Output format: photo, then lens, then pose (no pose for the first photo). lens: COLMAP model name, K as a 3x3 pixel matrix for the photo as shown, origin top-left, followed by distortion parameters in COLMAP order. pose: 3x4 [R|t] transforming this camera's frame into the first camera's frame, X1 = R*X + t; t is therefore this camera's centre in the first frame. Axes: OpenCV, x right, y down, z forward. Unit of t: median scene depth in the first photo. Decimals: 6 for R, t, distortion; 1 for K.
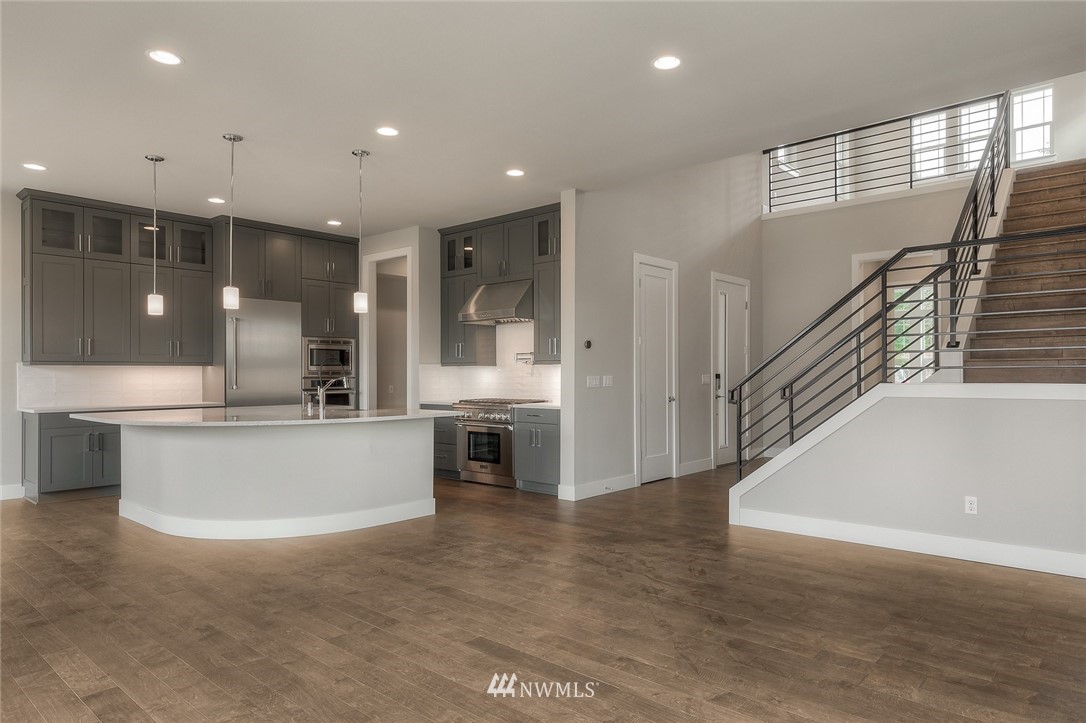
lens RADIAL K [[675.6, 0, 547.0], [0, 675.6, 367.6], [0, 0, 1]] dist [0.010141, -0.000122]
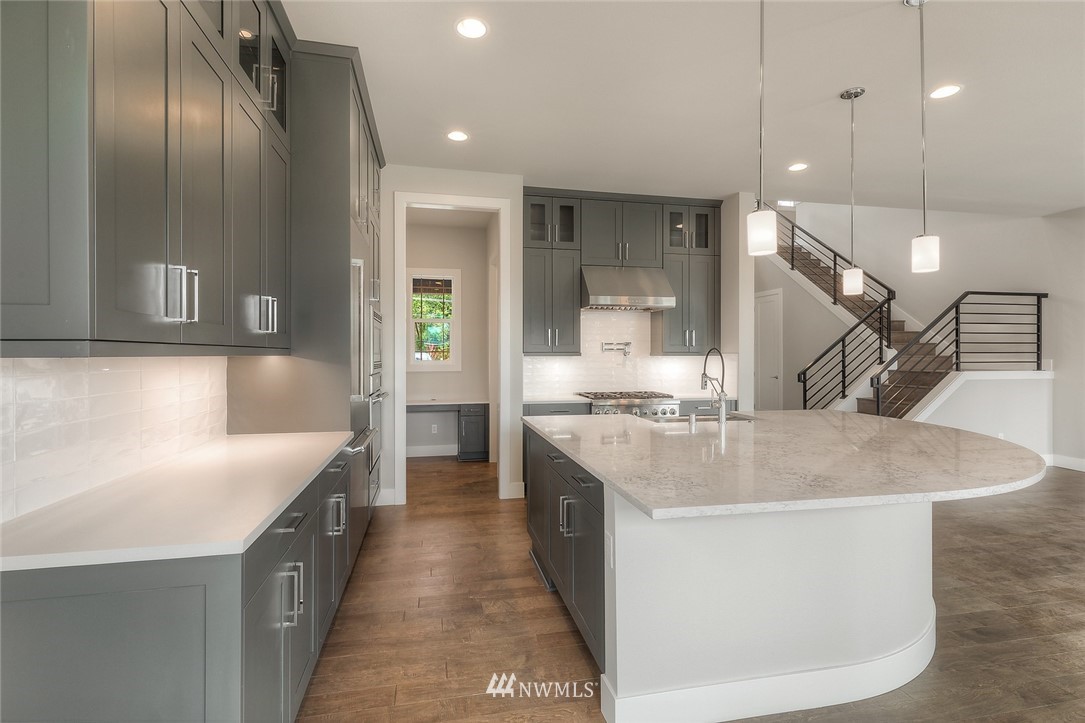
lens RADIAL K [[509.5, 0, 543.1], [0, 509.5, 355.0], [0, 0, 1]] dist [-0.001940, 0.000385]
pose [[0.592323, 0.004544, 0.805687, -0.700456], [-0.011242, 0.999933, 0.002625, -0.005758], [-0.805622, -0.010612, 0.592335, 0.681427]]
